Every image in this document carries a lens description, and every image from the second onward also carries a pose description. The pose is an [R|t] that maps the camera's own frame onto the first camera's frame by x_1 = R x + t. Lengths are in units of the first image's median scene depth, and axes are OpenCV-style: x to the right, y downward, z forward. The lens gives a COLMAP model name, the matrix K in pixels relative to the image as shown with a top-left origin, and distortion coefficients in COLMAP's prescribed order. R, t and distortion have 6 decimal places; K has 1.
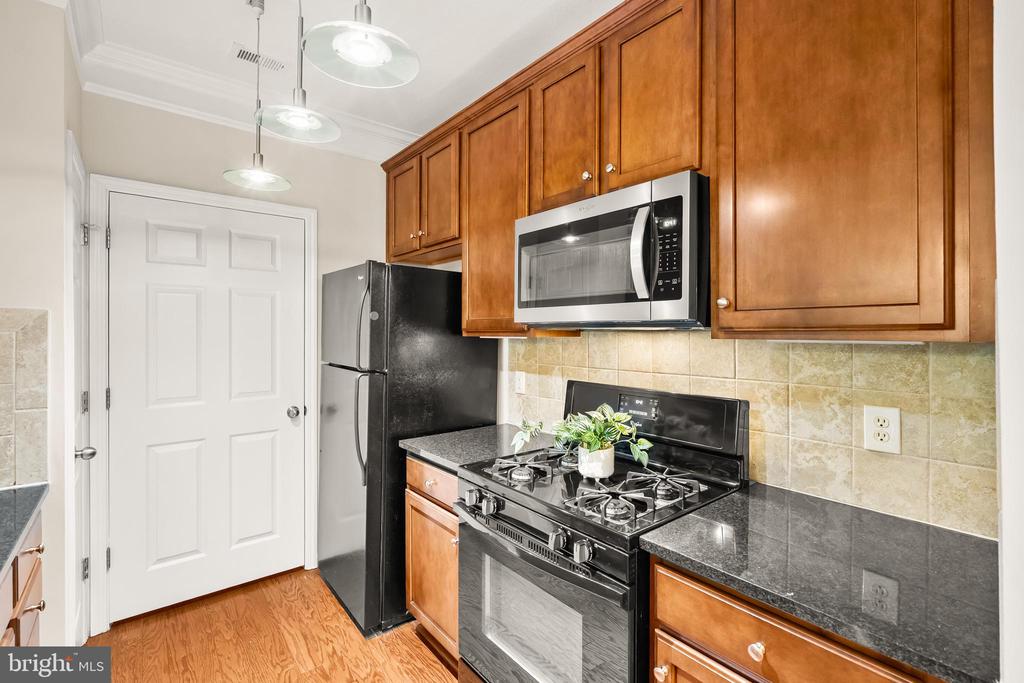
lens RADIAL K [[467.4, 0, 525.4], [0, 467.4, 329.3], [0, 0, 1]] dist [0.000838, 0.000916]
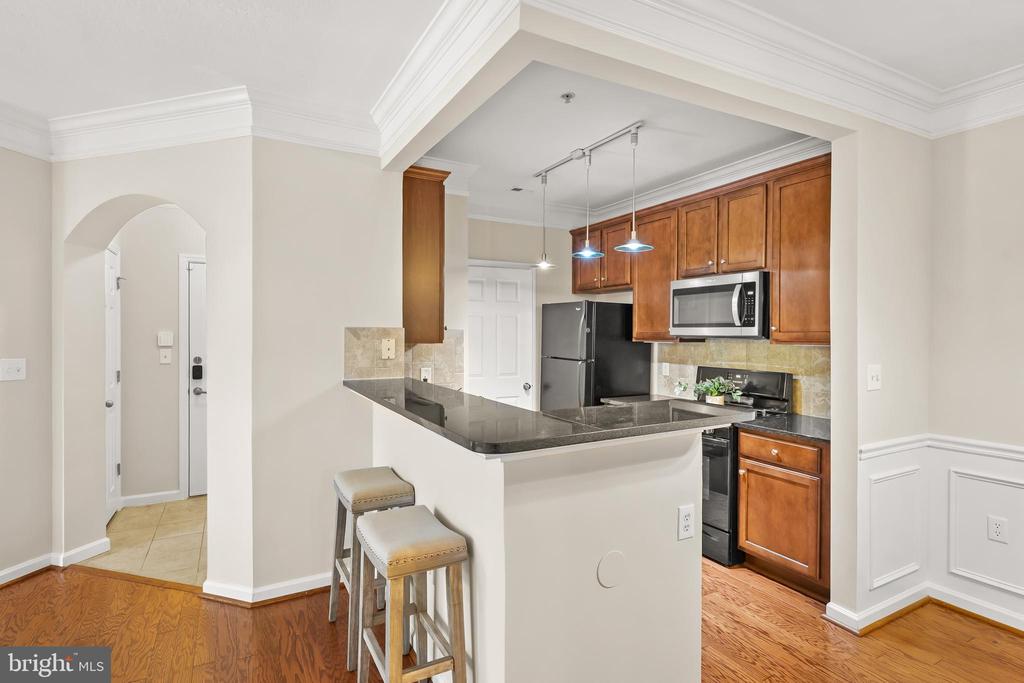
lens RADIAL K [[525.2, 0, 521.0], [0, 525.2, 336.8], [0, 0, 1]] dist [0.013125, 0.000587]
pose [[0.981193, 0.003374, -0.193002, -0.248482], [-0.001154, 0.999932, 0.011613, -0.037357], [0.193028, -0.011172, 0.981130, -1.482562]]
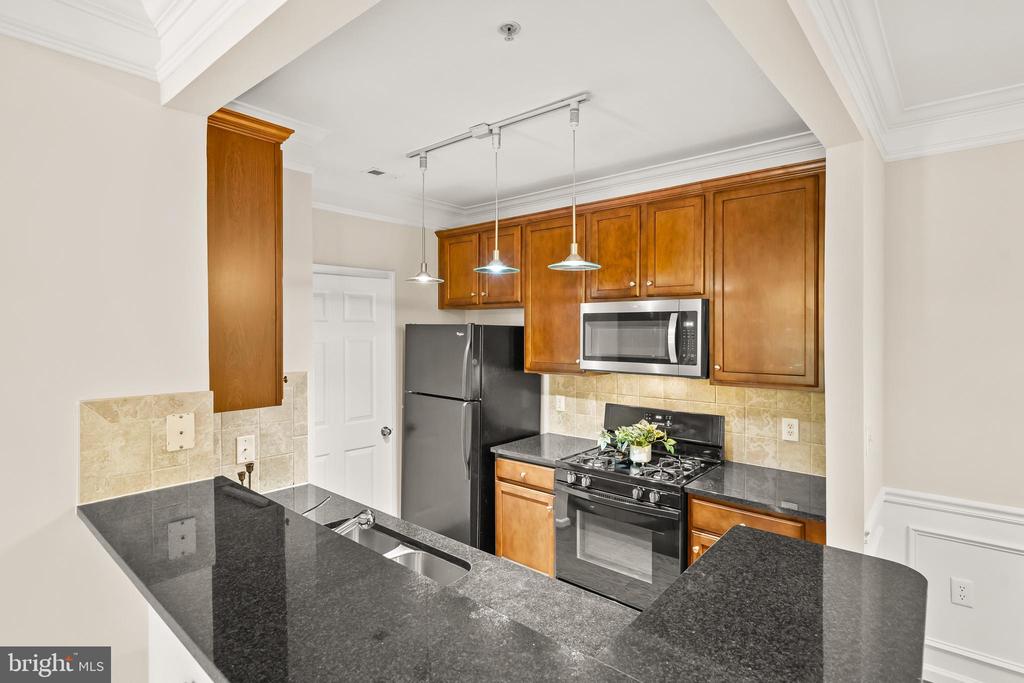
lens RADIAL K [[512.1, 0, 523.0], [0, 512.1, 333.7], [0, 0, 1]] dist [0.014460, -0.001133]
pose [[0.985468, -0.005072, 0.169788, -0.607749], [0.002459, 0.999875, 0.015596, -0.192239], [-0.169846, -0.014952, 0.985357, -0.797158]]
